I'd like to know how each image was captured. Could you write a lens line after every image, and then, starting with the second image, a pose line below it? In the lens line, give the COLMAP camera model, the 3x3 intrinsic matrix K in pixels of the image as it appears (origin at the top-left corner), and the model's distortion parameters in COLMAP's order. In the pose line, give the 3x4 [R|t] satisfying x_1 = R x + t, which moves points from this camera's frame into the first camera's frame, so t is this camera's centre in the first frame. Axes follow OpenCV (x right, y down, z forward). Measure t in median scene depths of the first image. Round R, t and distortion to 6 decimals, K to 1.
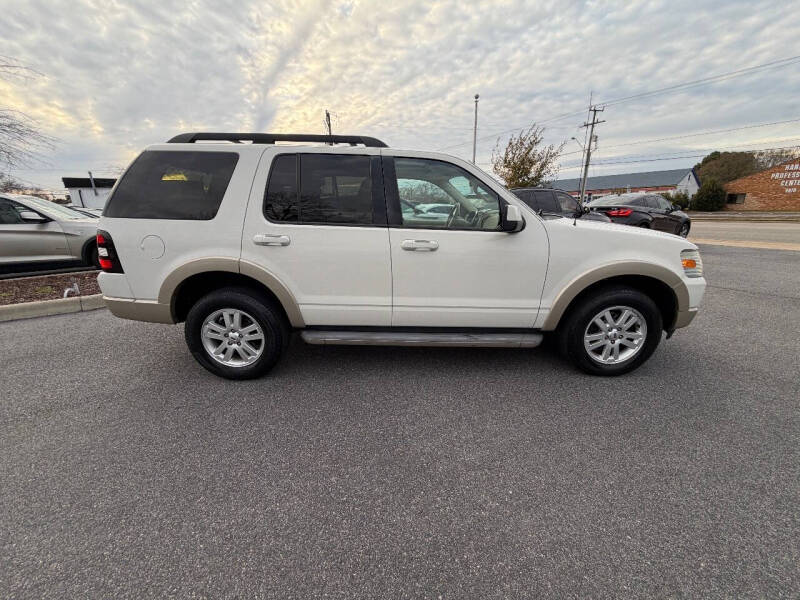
lens RADIAL K [[319.2, 0, 419.2], [0, 319.2, 295.5], [0, 0, 1]] dist [-0.000711, 0.000075]
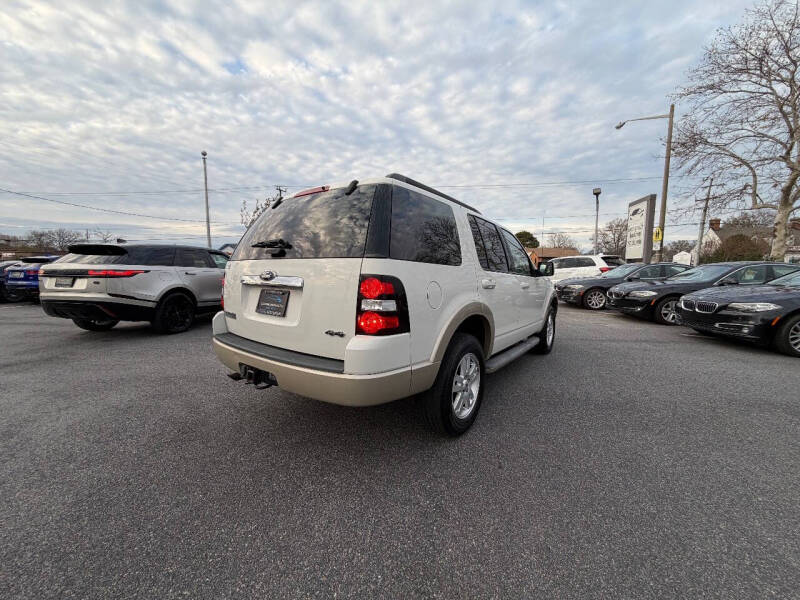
lens RADIAL K [[322.6, 0, 400.0], [0, 322.6, 300.0], [0, 0, 1]] dist [-0.000587, -0.000011]
pose [[0.590307, -0.059477, 0.804985, -0.095429], [0.203779, 0.975959, -0.077324, -0.005469], [-0.781033, 0.209684, 0.588235, 0.033758]]
